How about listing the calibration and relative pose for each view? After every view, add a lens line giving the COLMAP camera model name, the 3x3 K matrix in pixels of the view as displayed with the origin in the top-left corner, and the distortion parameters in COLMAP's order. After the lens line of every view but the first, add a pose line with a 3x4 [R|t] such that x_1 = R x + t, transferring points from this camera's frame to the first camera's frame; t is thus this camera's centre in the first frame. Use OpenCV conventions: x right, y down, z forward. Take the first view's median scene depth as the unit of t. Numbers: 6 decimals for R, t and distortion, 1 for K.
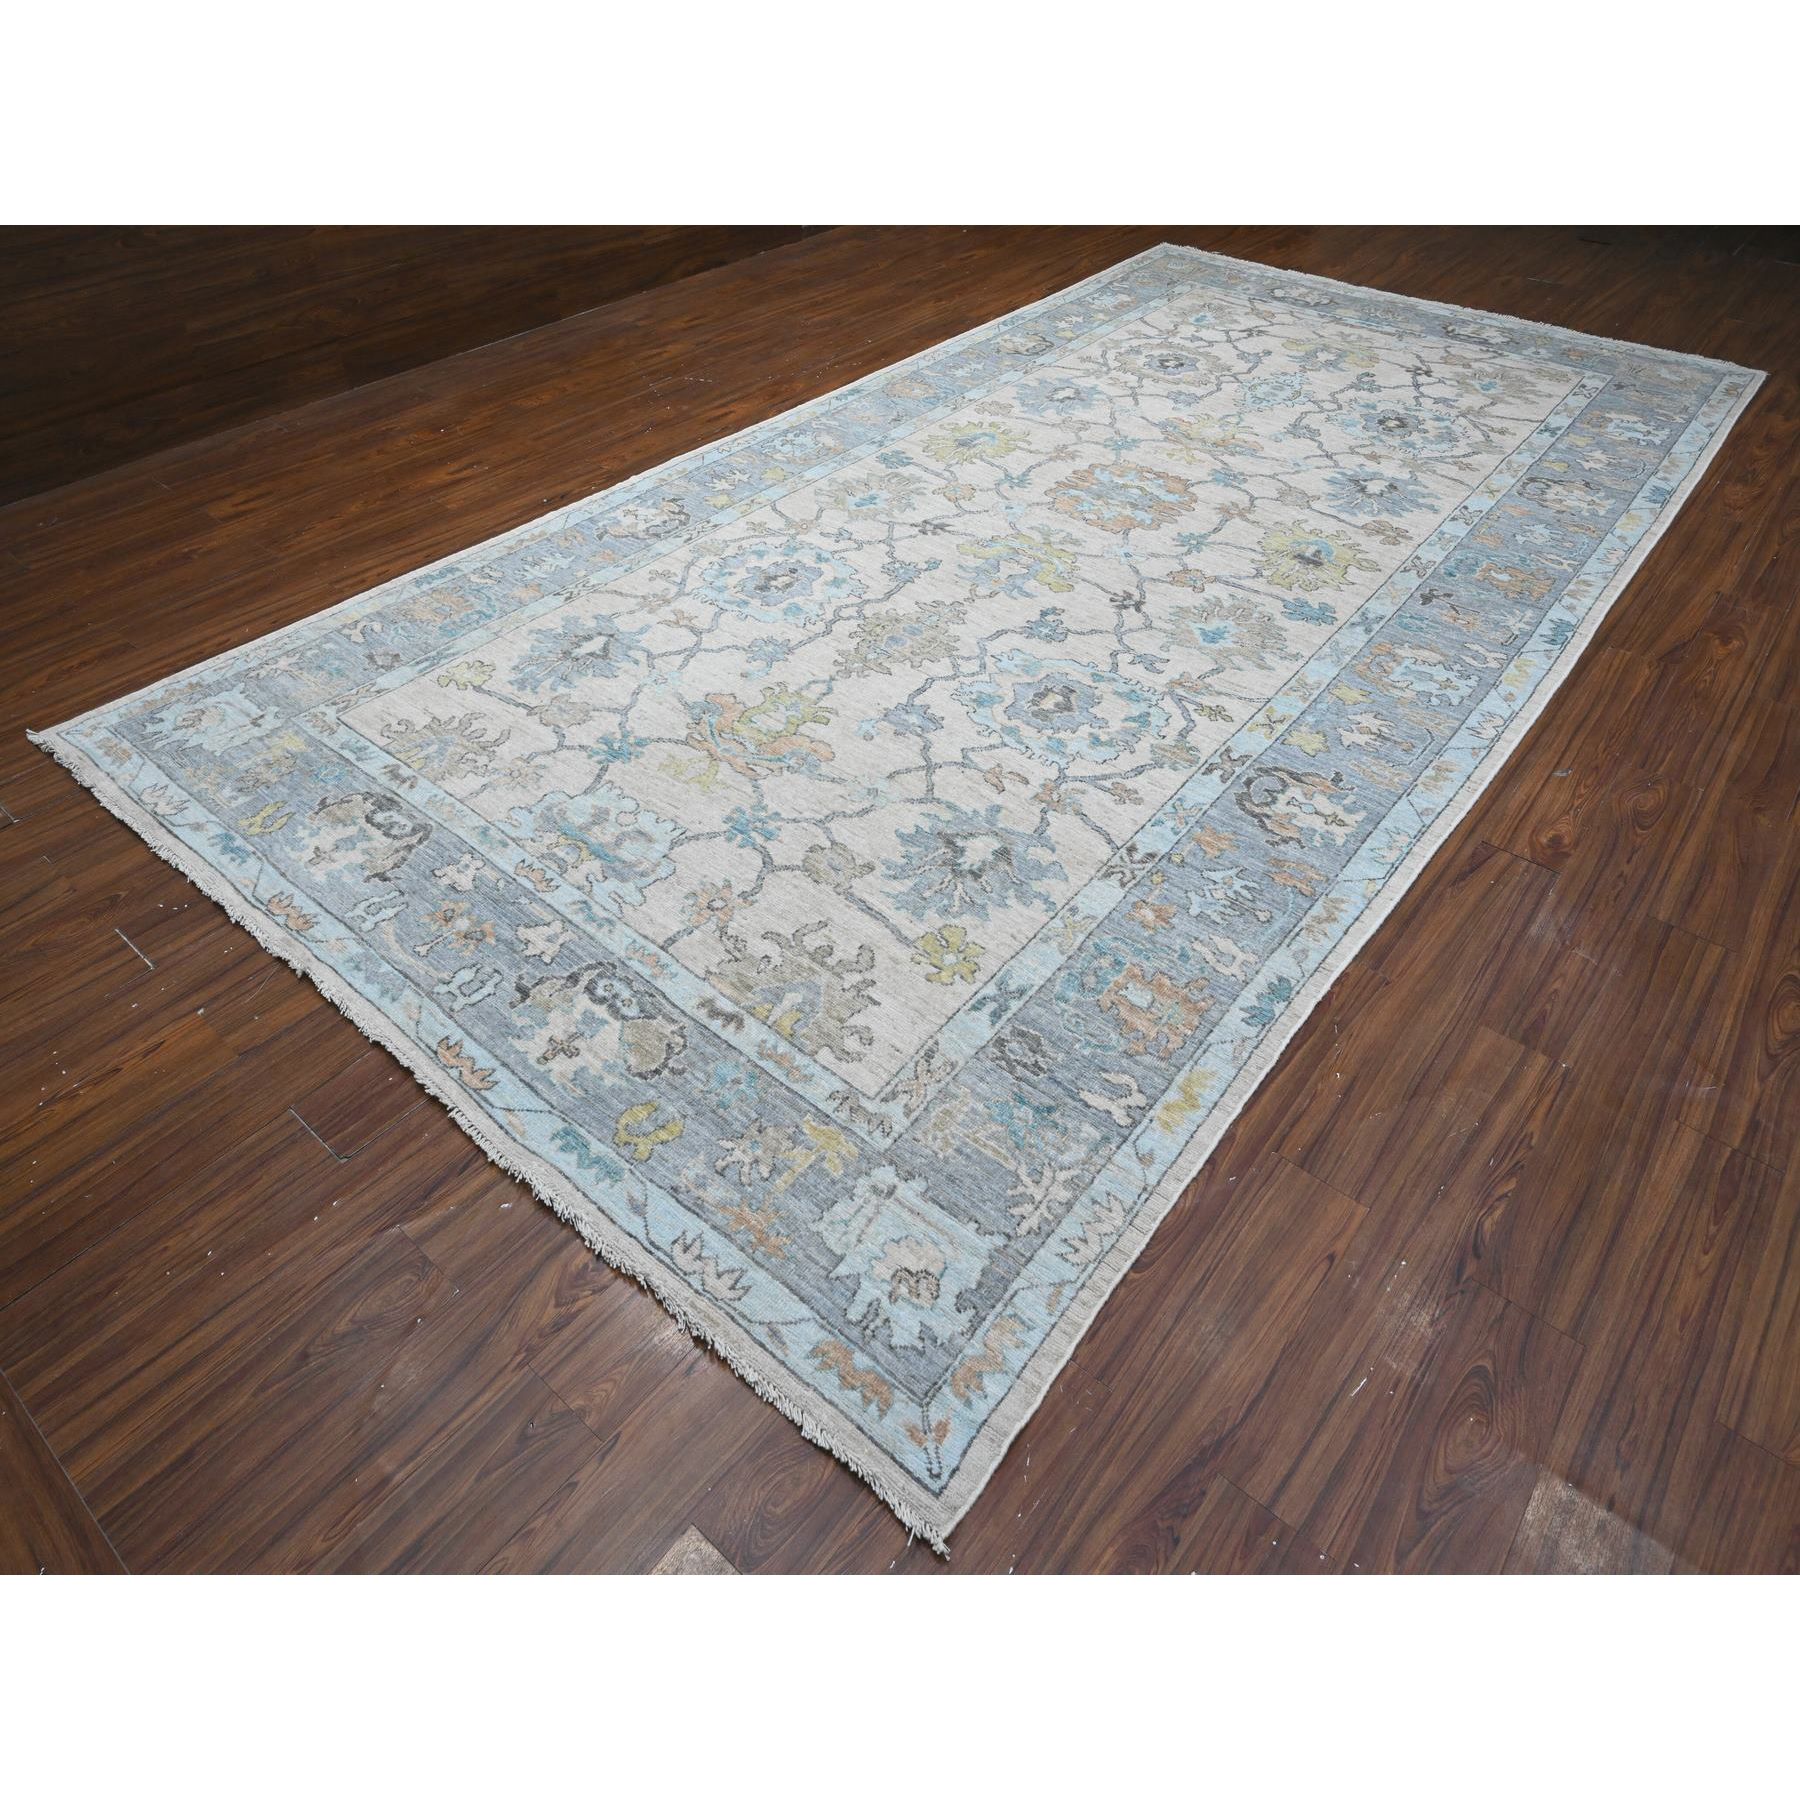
lens RADIAL K [[1064.4, 0, 900.0], [0, 1064.4, 900.0], [0, 0, 1]] dist [-0.008027, 0.000710]
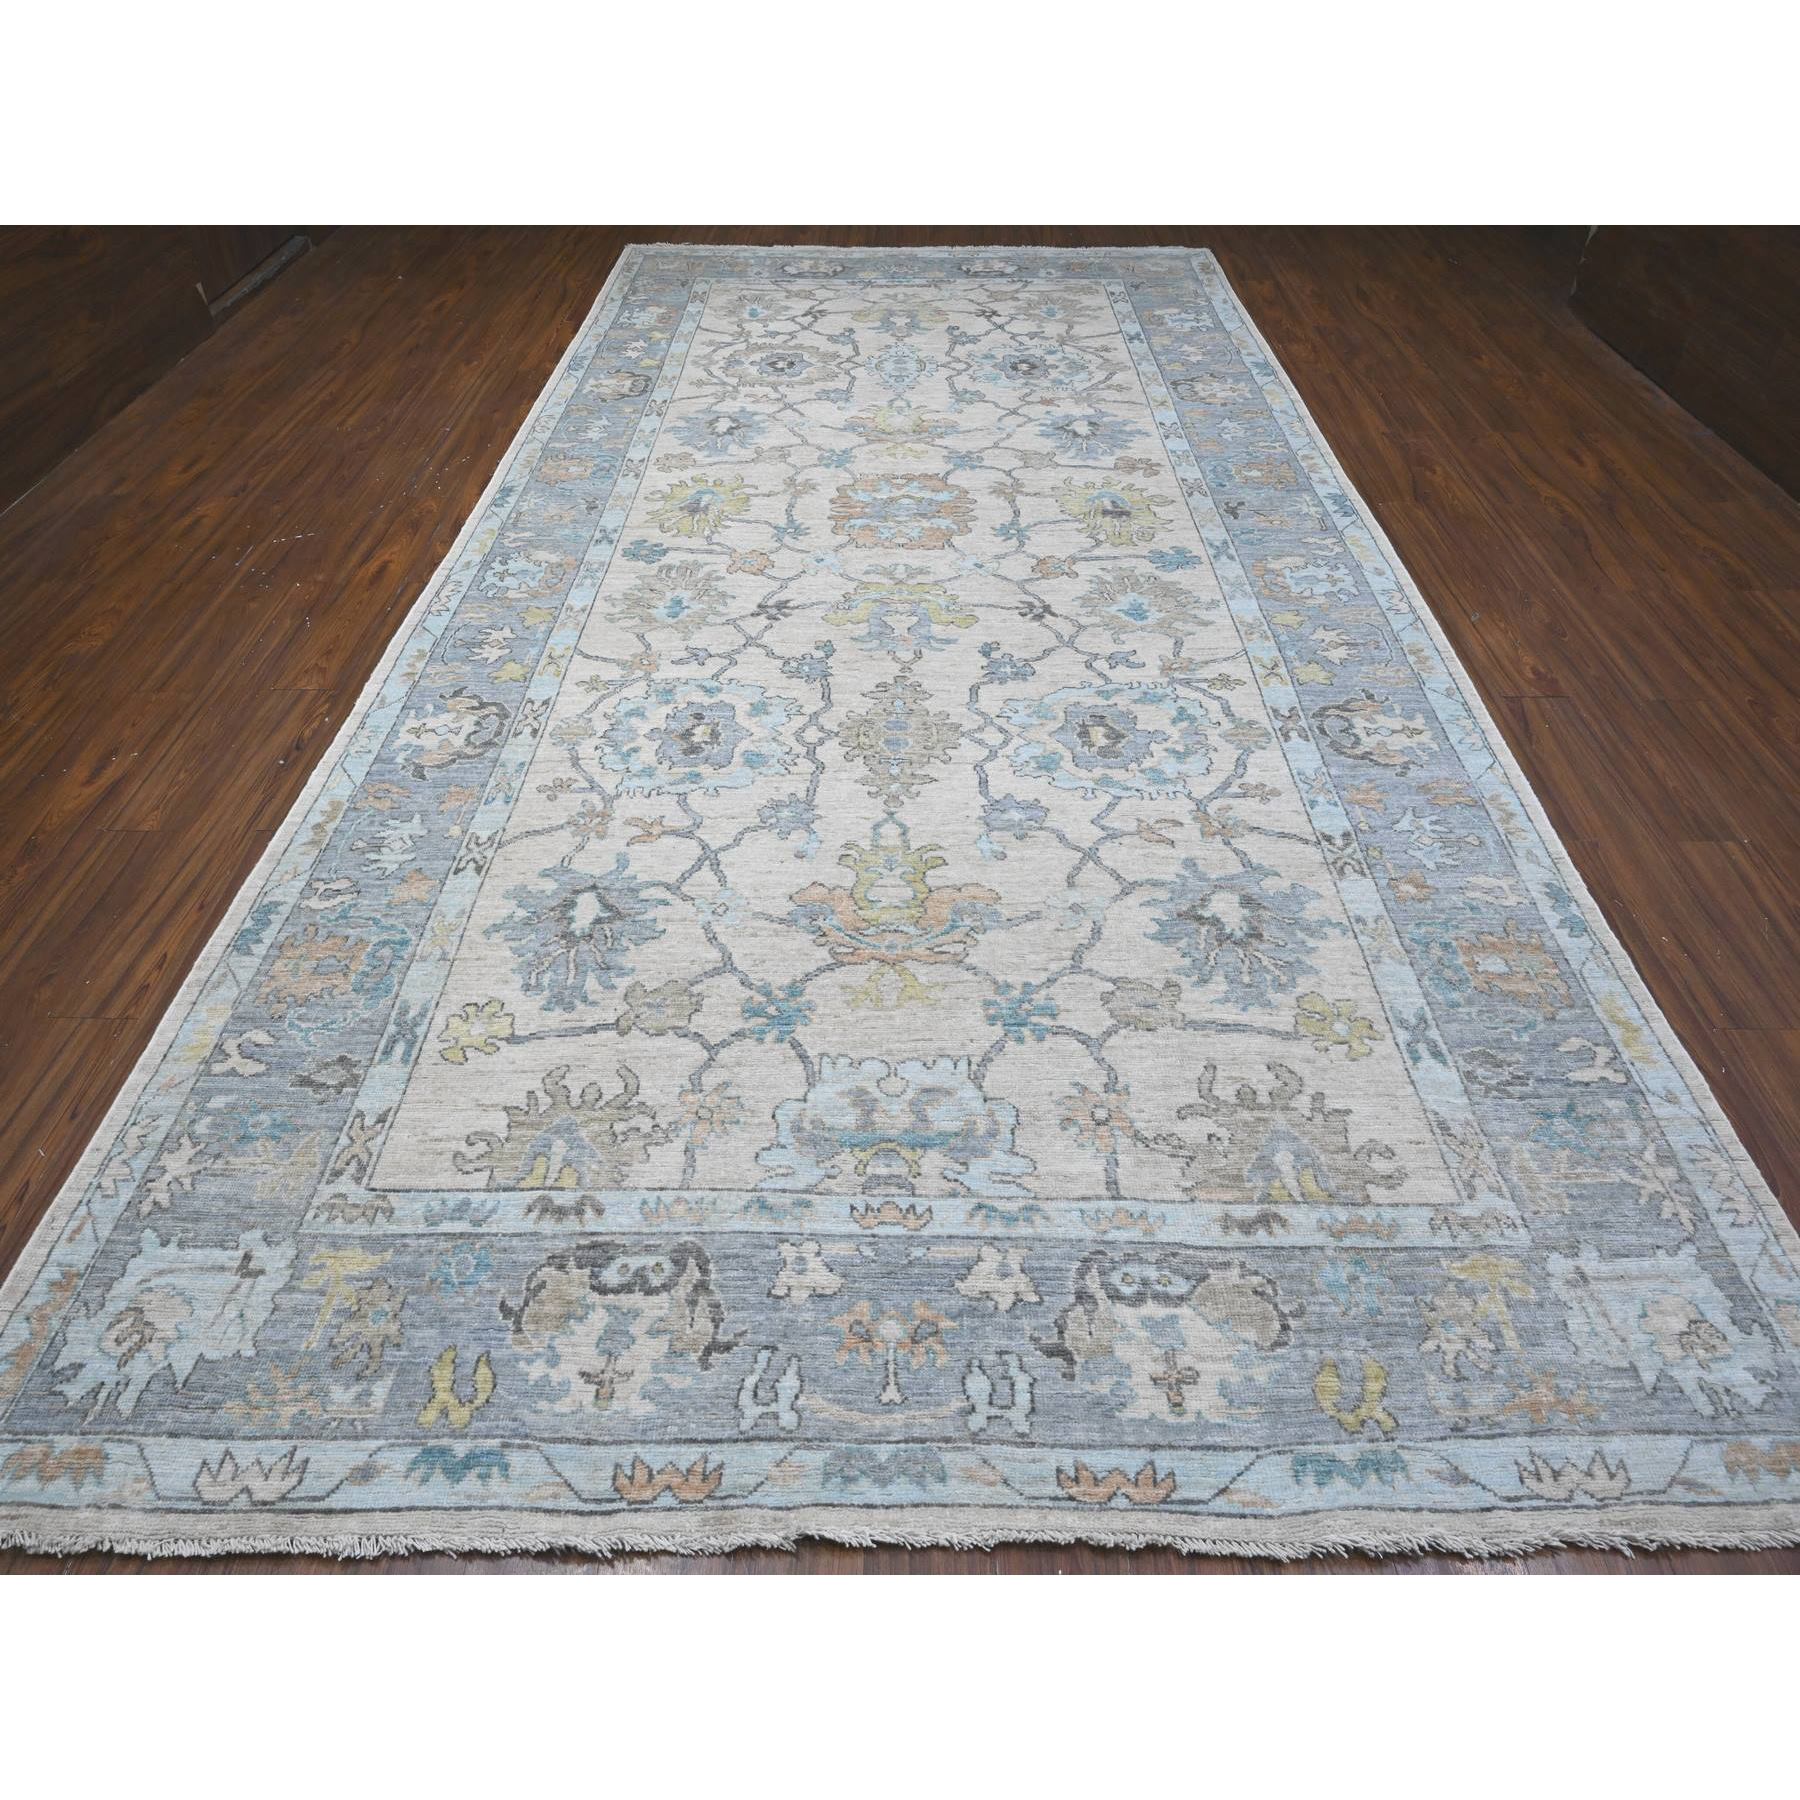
lens RADIAL K [[1064.4, 0, 900.0], [0, 1064.4, 900.0], [0, 0, 1]] dist [-0.008027, 0.000710]
pose [[0.780175, -0.457248, 0.426910, -0.473967], [0.449835, 0.884309, 0.125082, -0.263376], [-0.434714, 0.094454, 0.895602, 0.262977]]
